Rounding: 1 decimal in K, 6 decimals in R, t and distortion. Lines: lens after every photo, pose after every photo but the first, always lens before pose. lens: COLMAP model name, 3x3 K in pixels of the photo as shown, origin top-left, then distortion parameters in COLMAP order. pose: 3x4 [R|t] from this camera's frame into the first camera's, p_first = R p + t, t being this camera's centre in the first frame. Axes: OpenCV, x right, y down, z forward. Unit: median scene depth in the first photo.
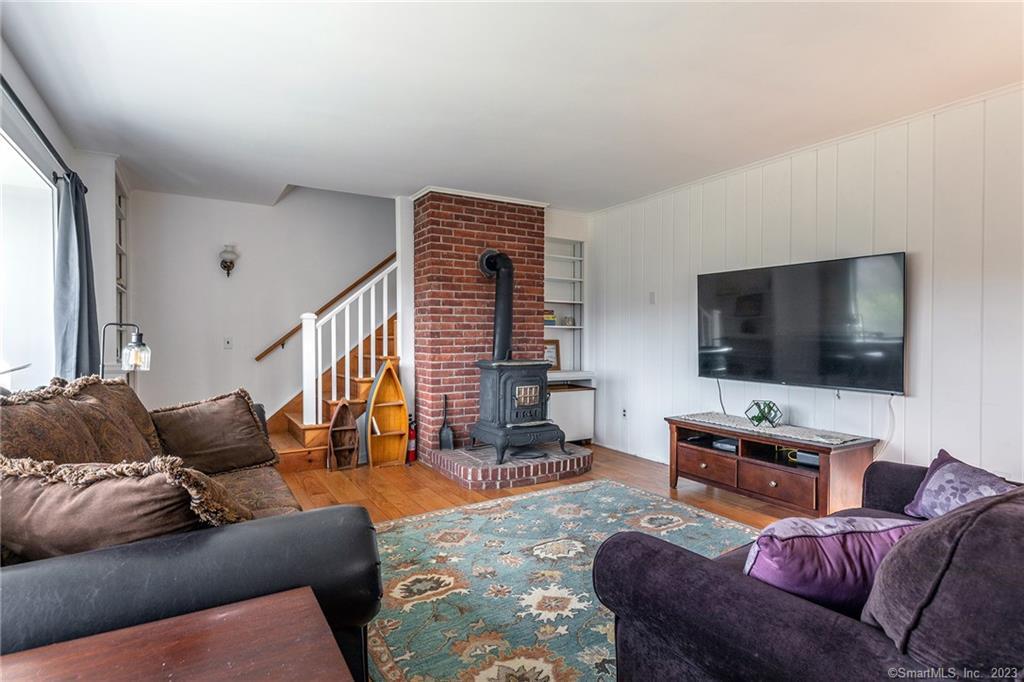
lens RADIAL K [[536.6, 0, 512.0], [0, 536.6, 341.0], [0, 0, 1]] dist [0.000192, 0.000053]
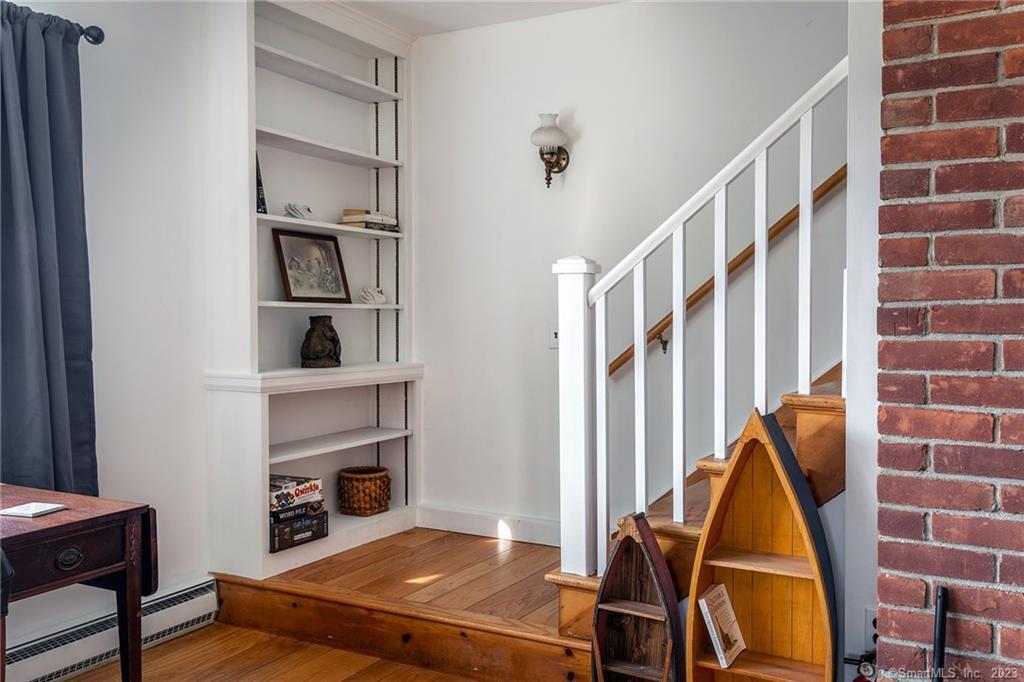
lens RADIAL K [[907.7, 0, 512.0], [0, 907.7, 341.0], [0, 0, 1]] dist [-0.001269, 0.000996]
pose [[0.503125, 0.026445, -0.863809, 0.111093], [-0.010647, 0.999646, 0.024403, -0.011000], [0.864148, -0.003080, 0.503229, 0.650730]]
